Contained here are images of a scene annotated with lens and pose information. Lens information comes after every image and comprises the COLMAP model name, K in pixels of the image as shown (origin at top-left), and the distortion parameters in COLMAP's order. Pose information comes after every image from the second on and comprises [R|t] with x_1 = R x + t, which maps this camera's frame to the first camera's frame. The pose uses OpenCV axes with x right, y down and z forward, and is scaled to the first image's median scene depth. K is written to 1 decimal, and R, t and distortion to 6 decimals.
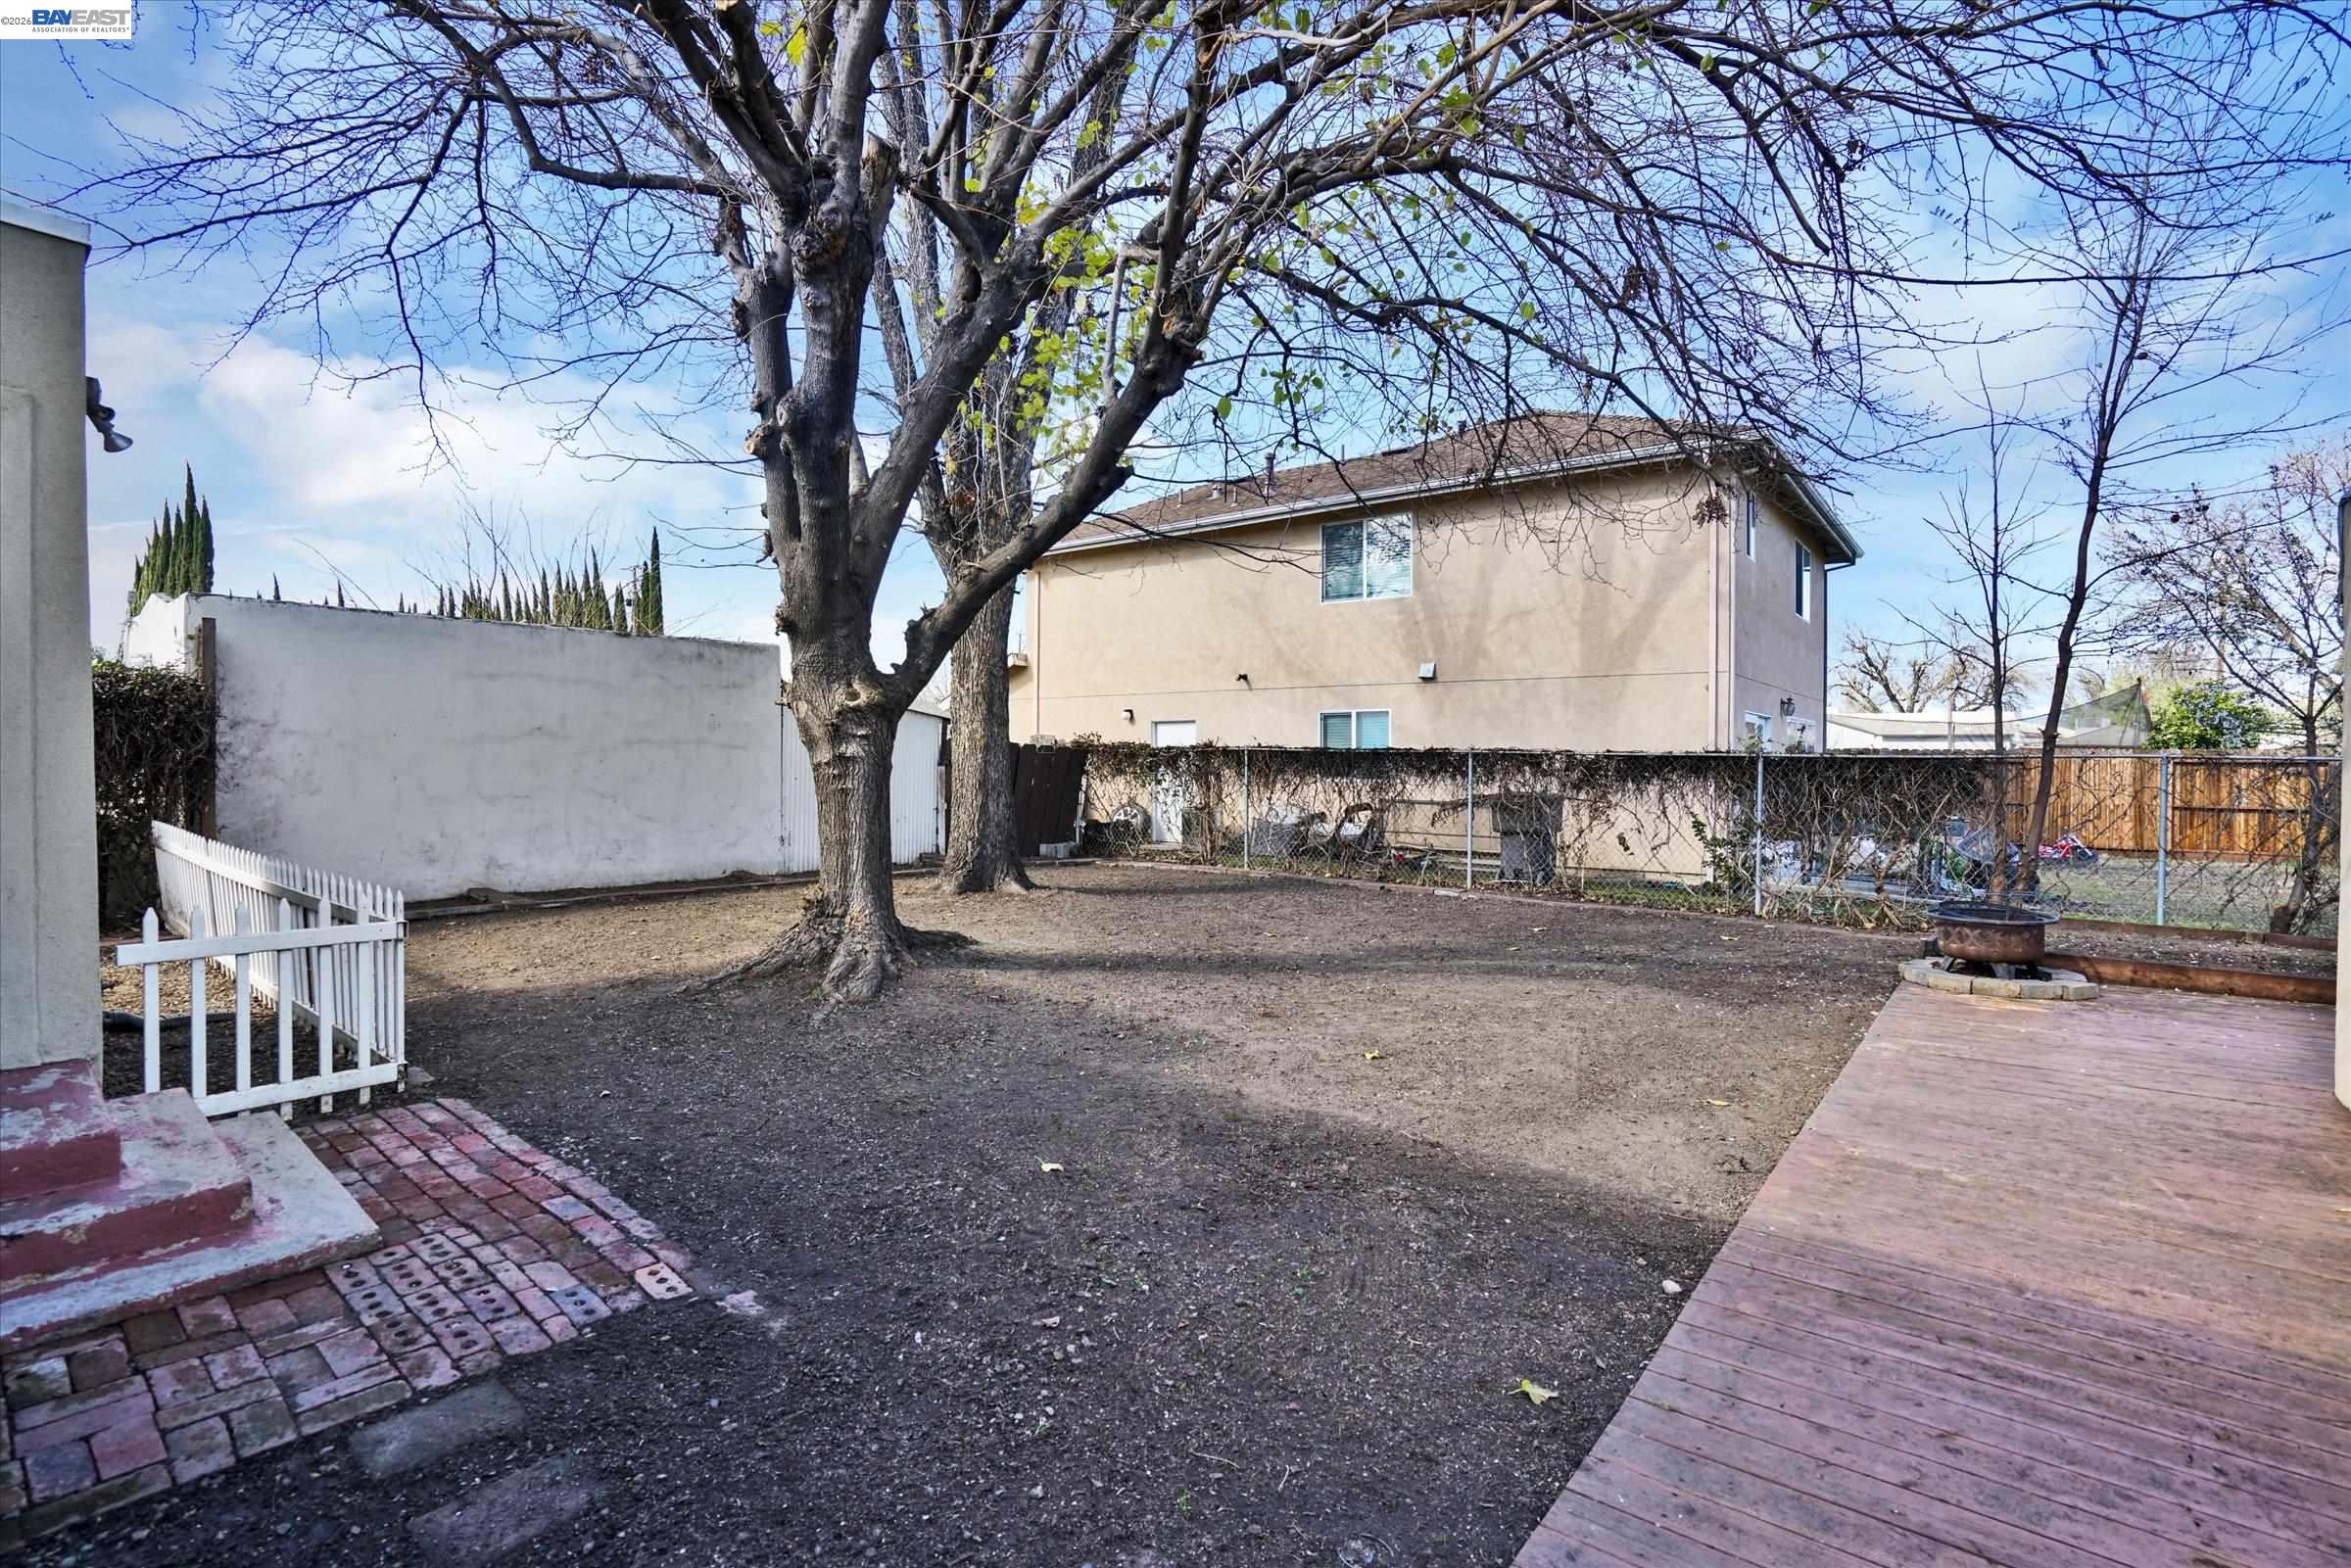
lens RADIAL K [[1105.9, 0, 1155.5], [0, 1105.9, 767.5], [0, 0, 1]] dist [-0.047499, 0.015430]
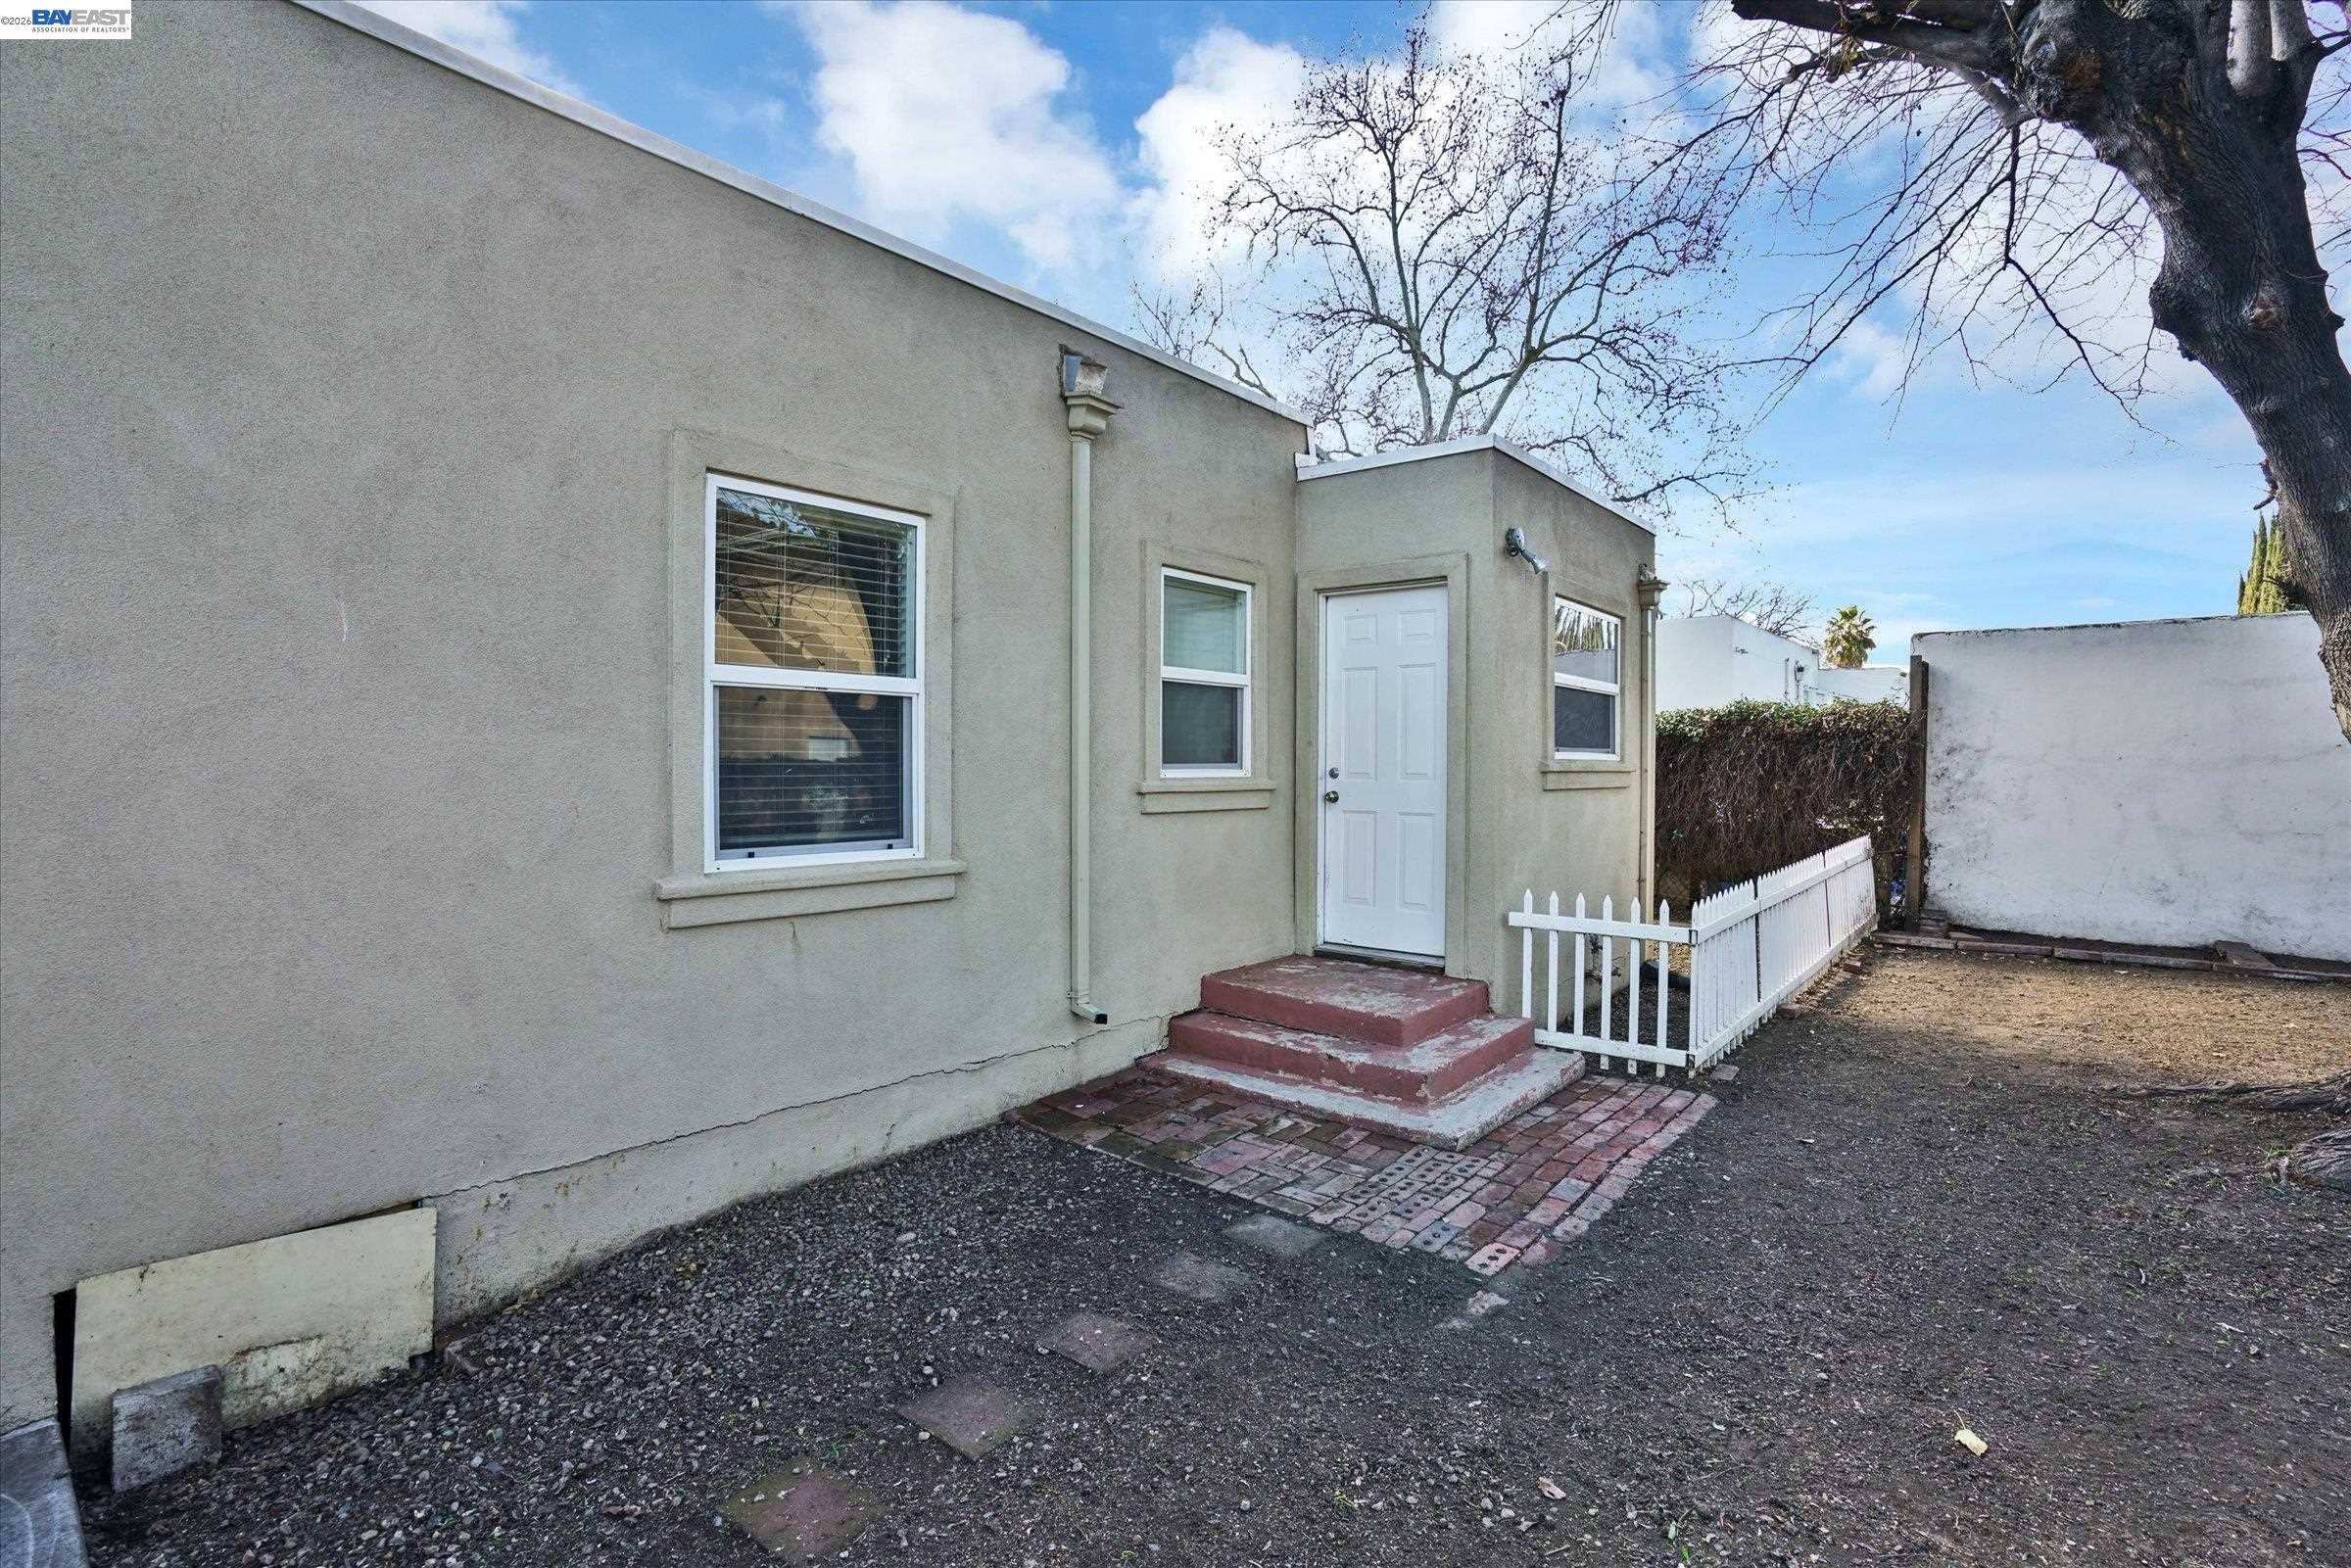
lens RADIAL K [[1105.9, 0, 1173.3], [0, 1105.9, 771.8], [0, 0, 1]] dist [-0.047499, 0.015430]
pose [[-0.018395, 0.000011, -0.999831, 0.677730], [-0.013126, 0.999914, 0.000252, -0.025785], [0.999745, 0.013128, -0.018393, 0.681353]]
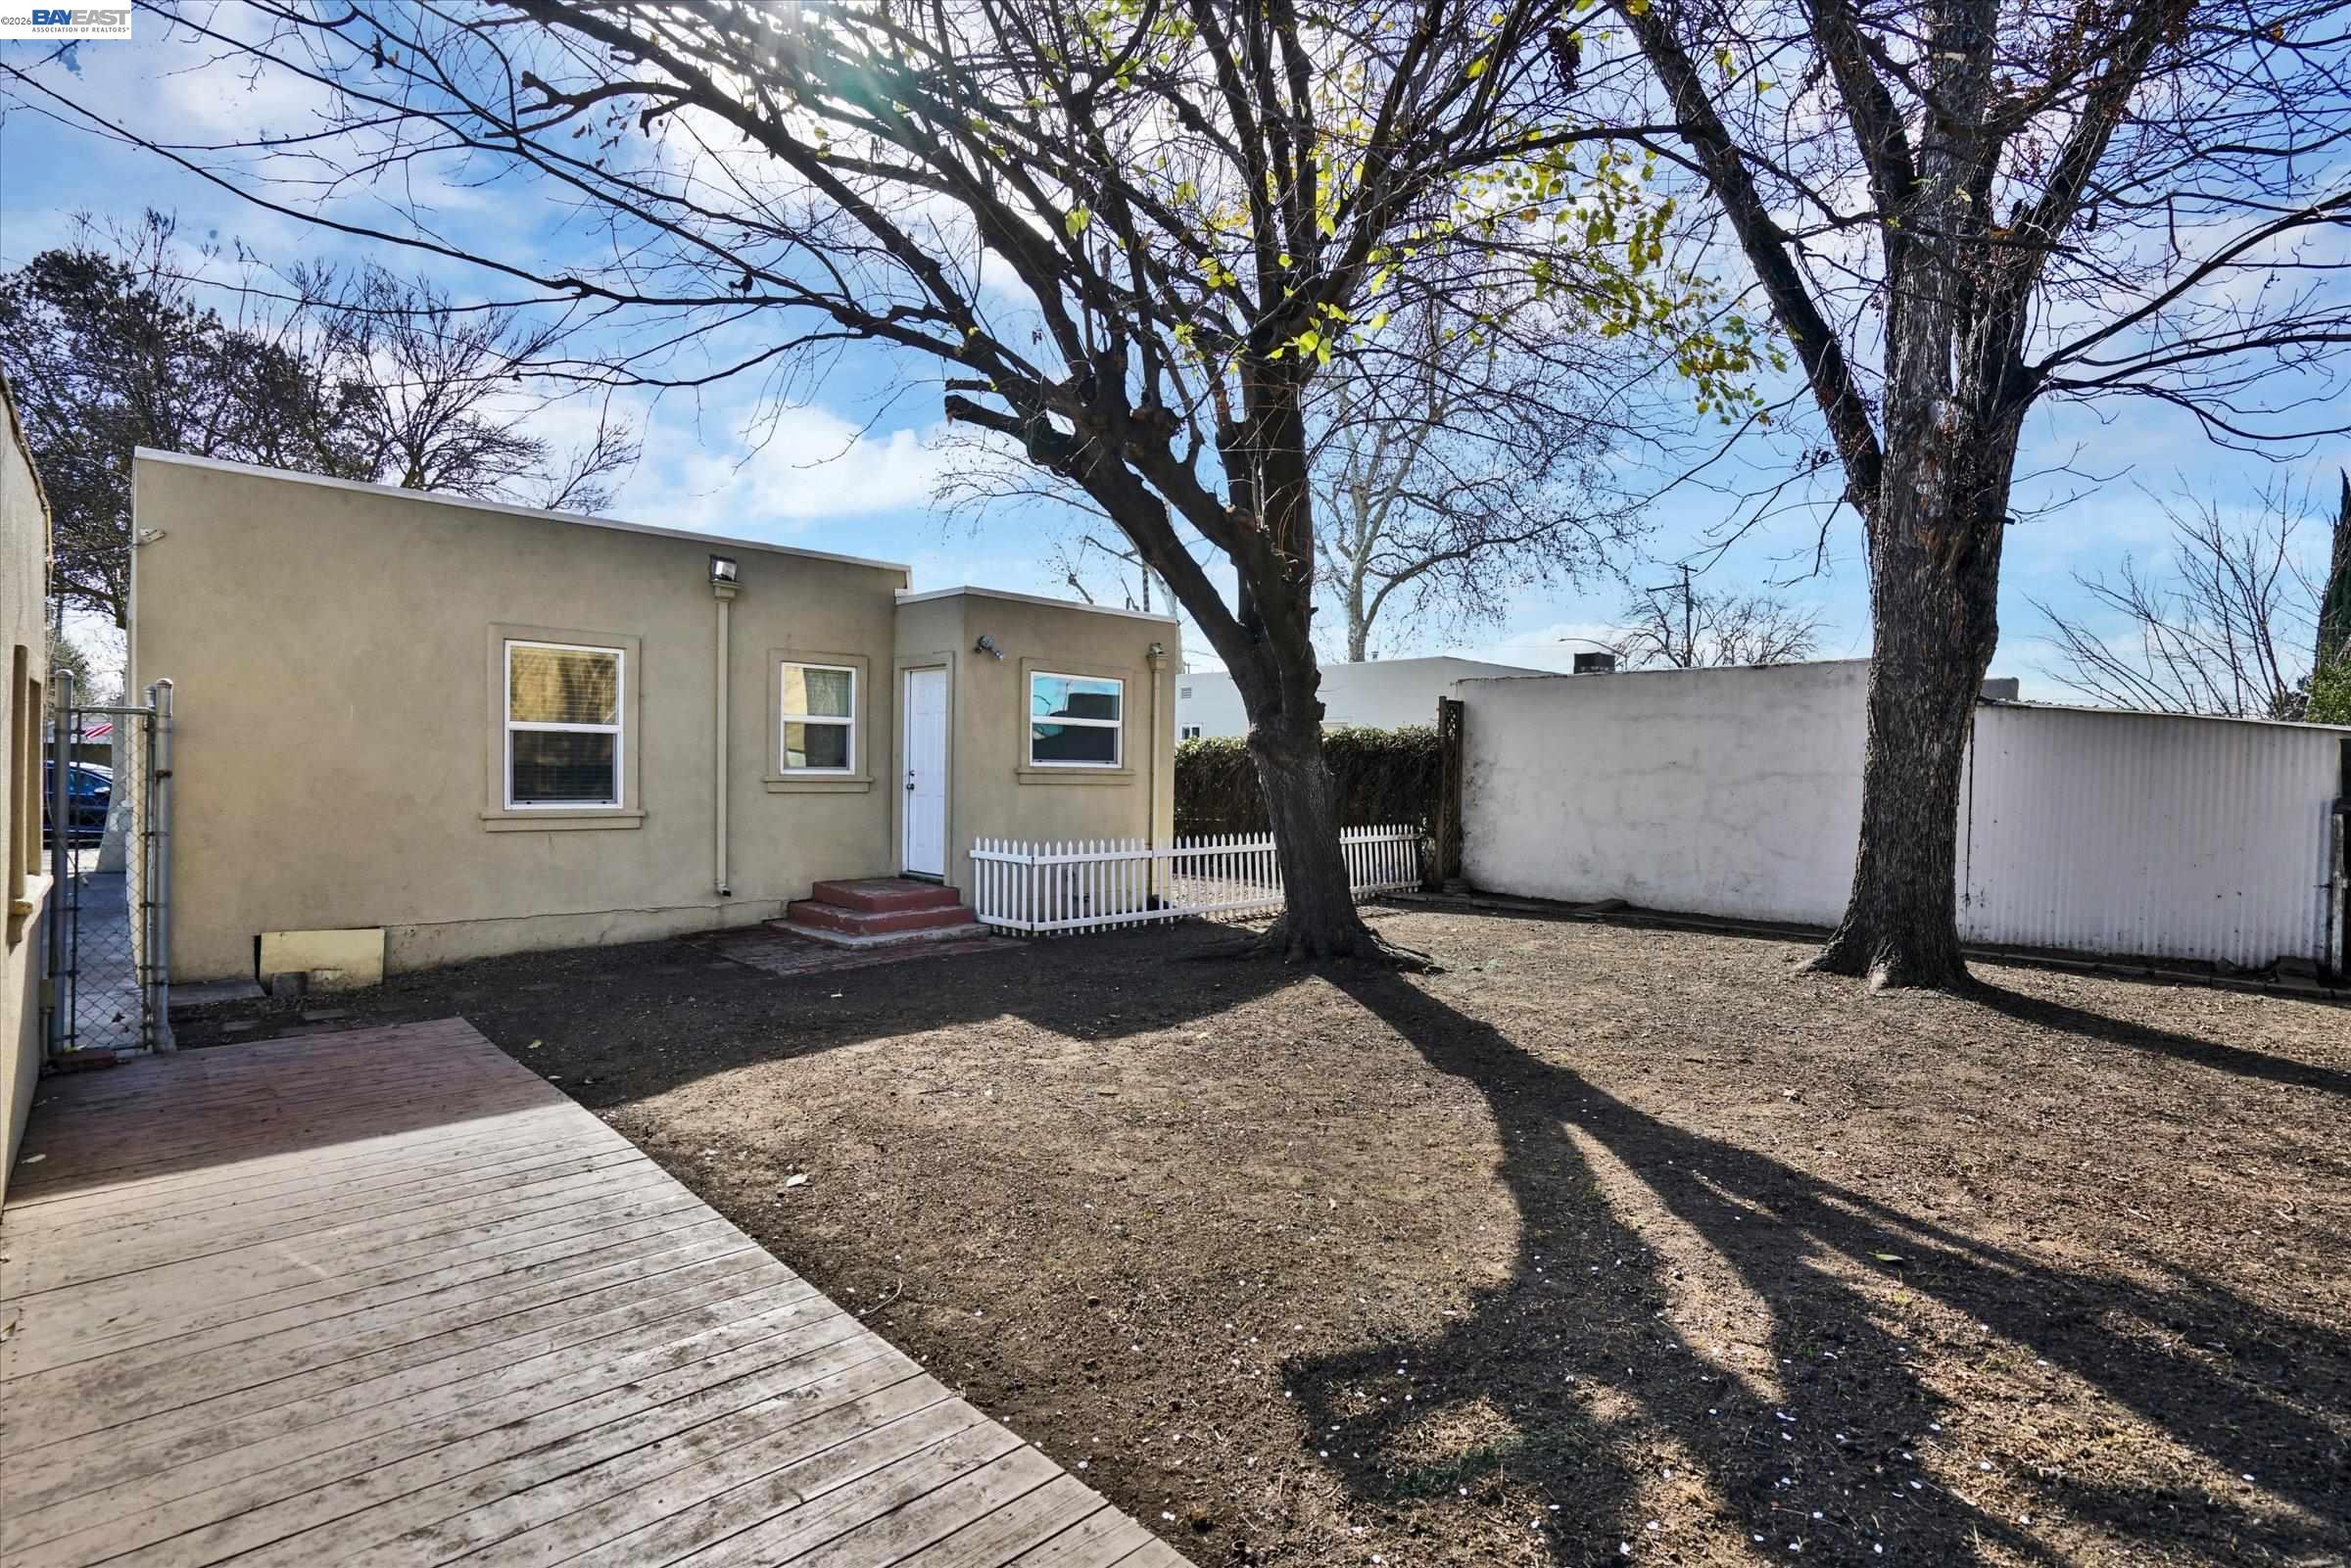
lens RADIAL K [[1105.9, 0, 1158.3], [0, 1105.9, 796.3], [0, 0, 1]] dist [-0.047499, 0.015430]
pose [[-0.141415, 0.007675, -0.989921, 2.017266], [-0.021125, 0.999719, 0.010769, -0.007841], [0.989725, 0.022435, -0.141213, 2.195595]]
